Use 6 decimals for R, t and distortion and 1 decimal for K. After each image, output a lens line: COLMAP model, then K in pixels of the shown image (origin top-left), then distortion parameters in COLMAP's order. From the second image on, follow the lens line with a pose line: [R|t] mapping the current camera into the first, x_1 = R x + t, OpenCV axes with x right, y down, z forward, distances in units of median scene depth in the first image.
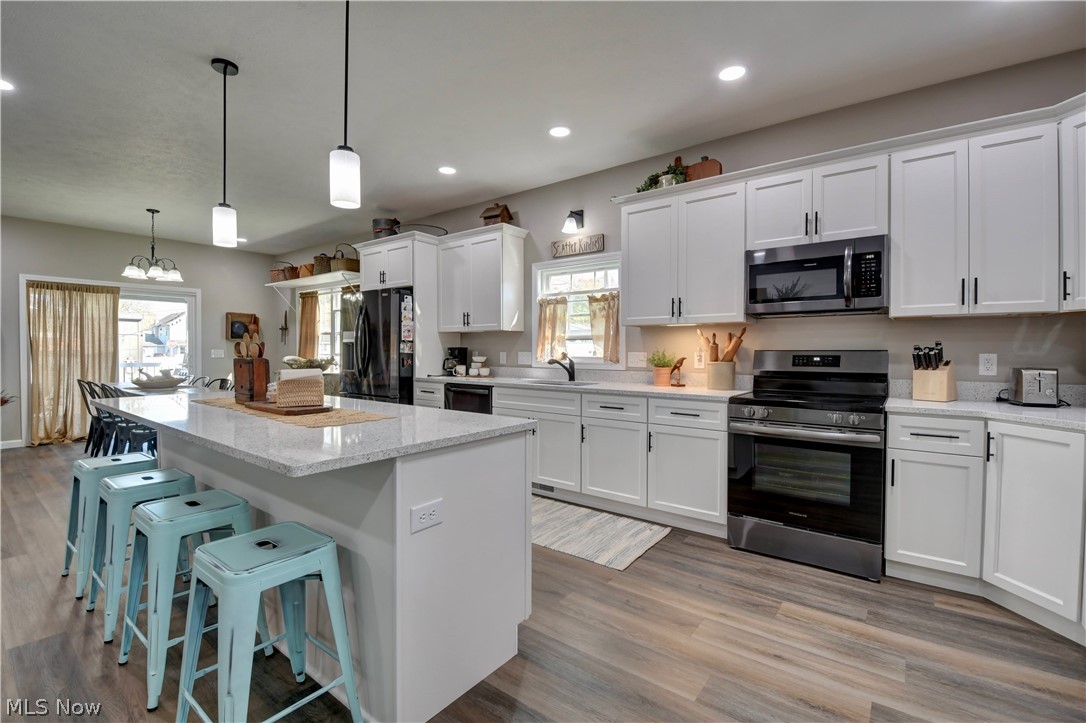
lens RADIAL K [[475.7, 0, 544.1], [0, 475.7, 357.0], [0, 0, 1]] dist [0.011526, -0.018541]
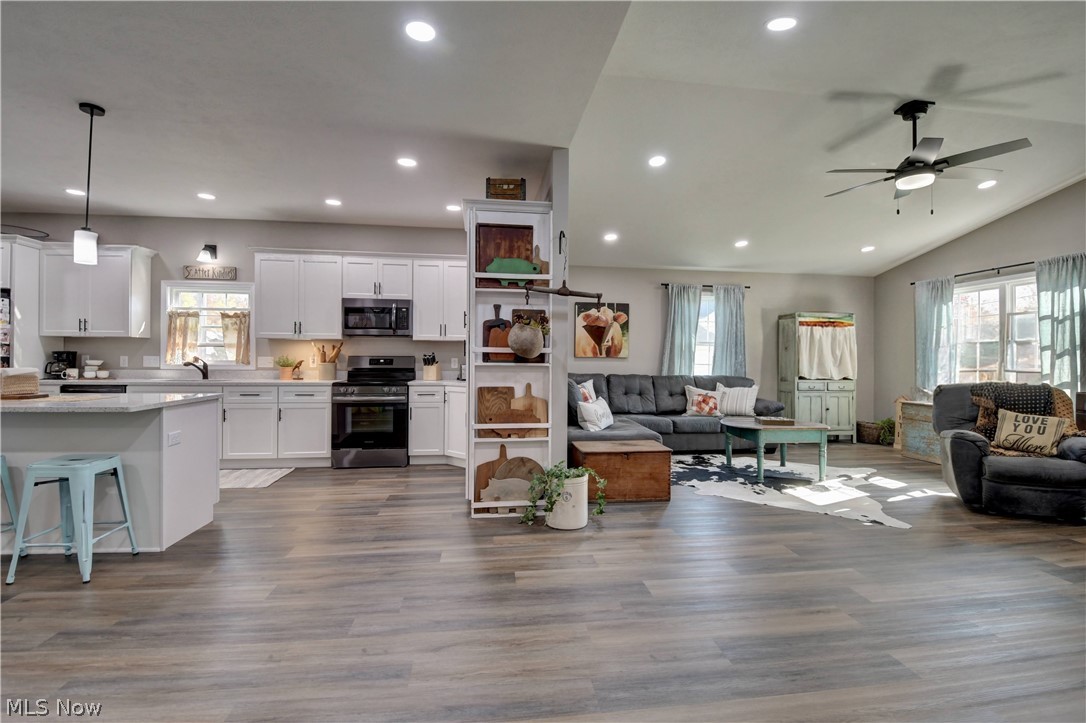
lens RADIAL K [[475.7, 0, 544.9], [0, 475.7, 359.4], [0, 0, 1]] dist [0.011526, -0.018541]
pose [[0.708569, 0.001122, 0.705641, -0.180399], [0.003537, 0.999981, -0.005141, 0.006587], [-0.705633, 0.006139, 0.708551, -0.487208]]
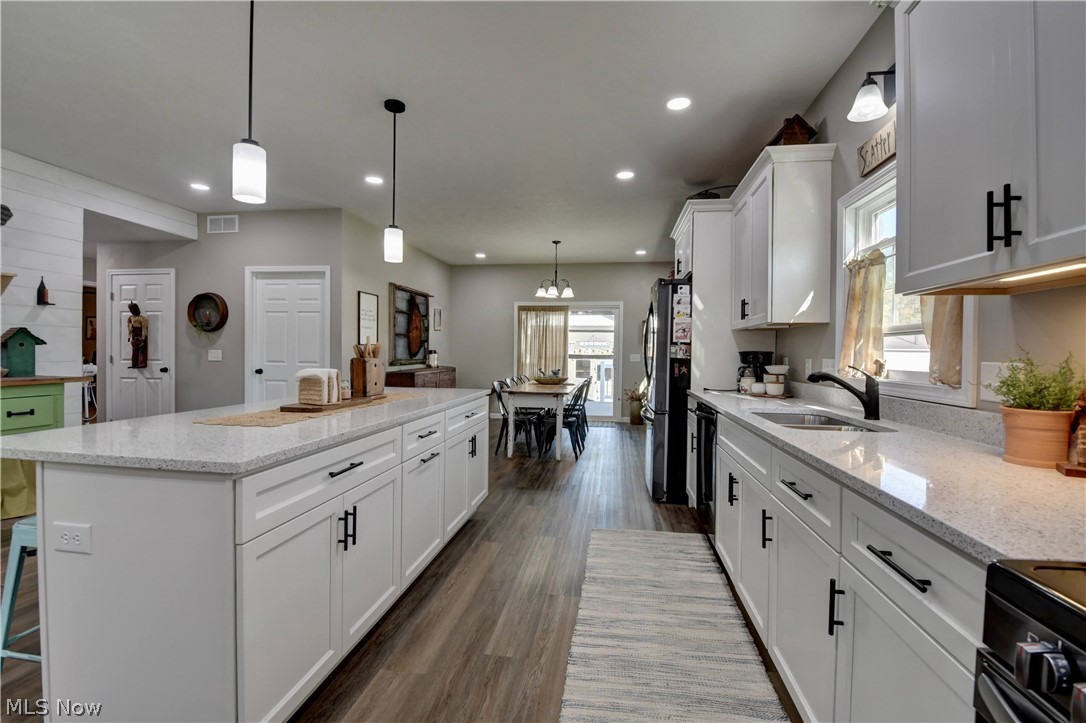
lens RADIAL K [[475.7, 0, 543.5], [0, 475.7, 356.8], [0, 0, 1]] dist [0.011526, -0.018541]
pose [[0.482811, 0.009663, -0.875672, 0.298617], [-0.022944, 0.999735, -0.001619, -0.004759], [0.875424, 0.020873, 0.482905, 0.435123]]
